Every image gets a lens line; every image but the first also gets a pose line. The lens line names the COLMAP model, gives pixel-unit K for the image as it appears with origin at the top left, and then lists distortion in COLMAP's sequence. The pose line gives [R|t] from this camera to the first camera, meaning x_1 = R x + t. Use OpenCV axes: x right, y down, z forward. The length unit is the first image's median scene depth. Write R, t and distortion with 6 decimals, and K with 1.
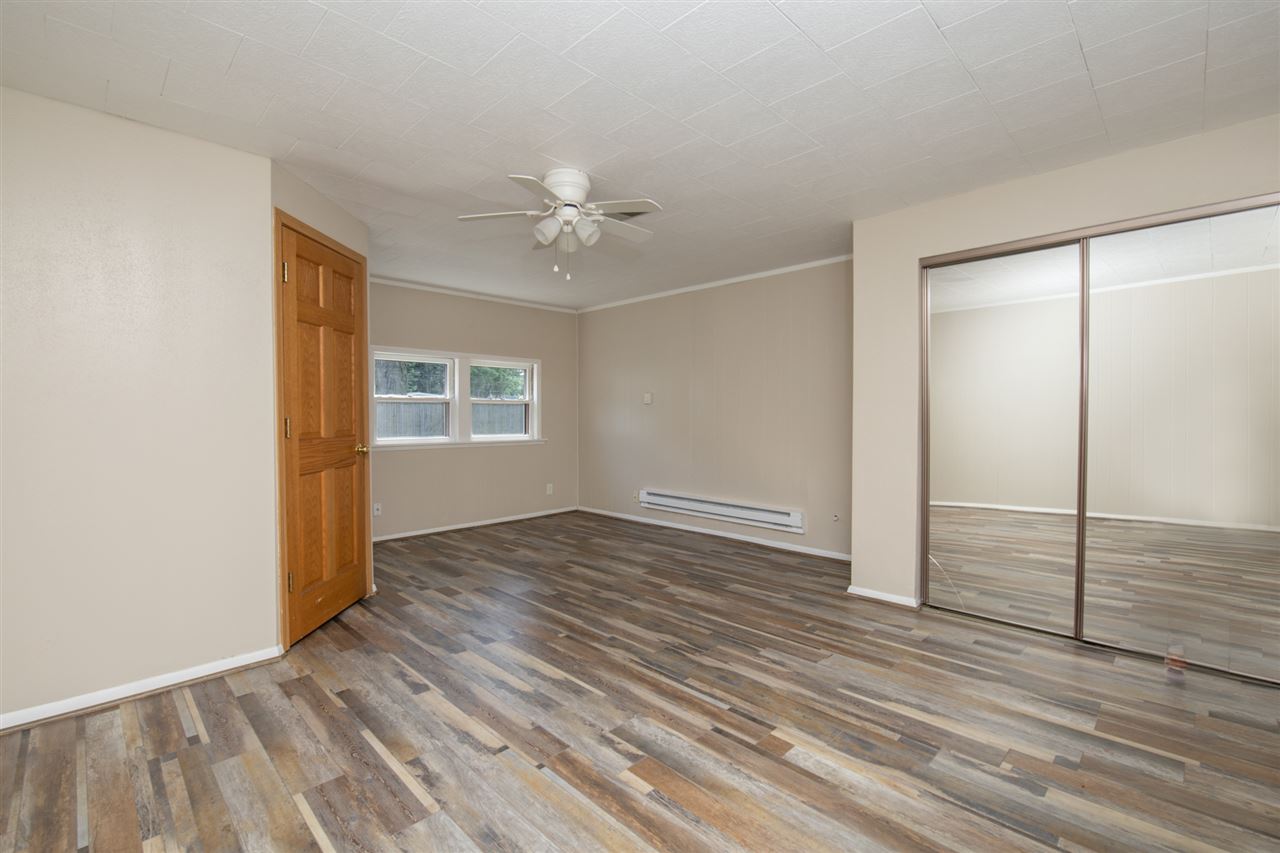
lens RADIAL K [[558.0, 0, 637.2], [0, 558.0, 415.0], [0, 0, 1]] dist [-0.000859, -0.008736]
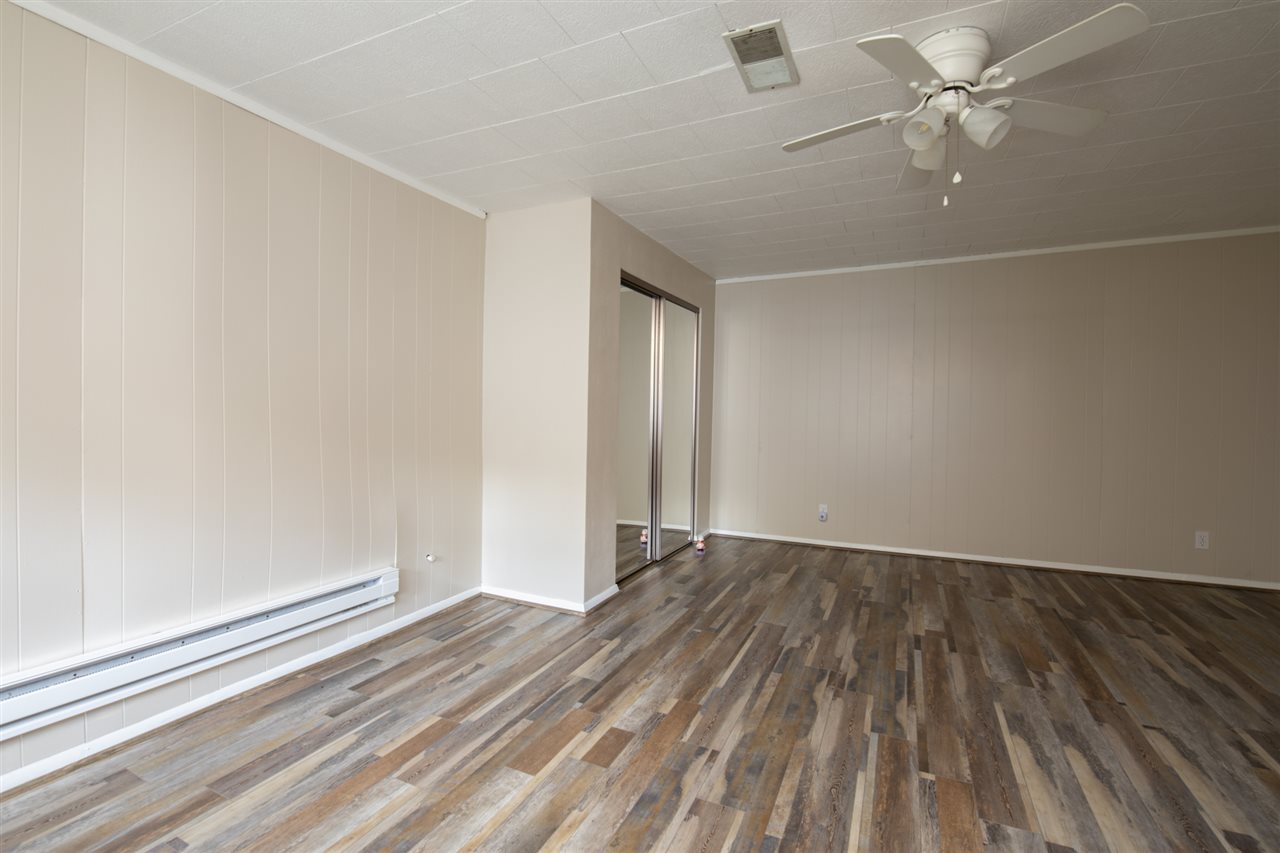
lens RADIAL K [[558.0, 0, 637.2], [0, 558.0, 415.0], [0, 0, 1]] dist [-0.000859, -0.008736]
pose [[-0.329480, -0.006439, 0.944141, -0.671379], [-0.004738, 0.999975, 0.005166, -0.001203], [-0.944151, -0.002772, -0.329502, 1.679290]]
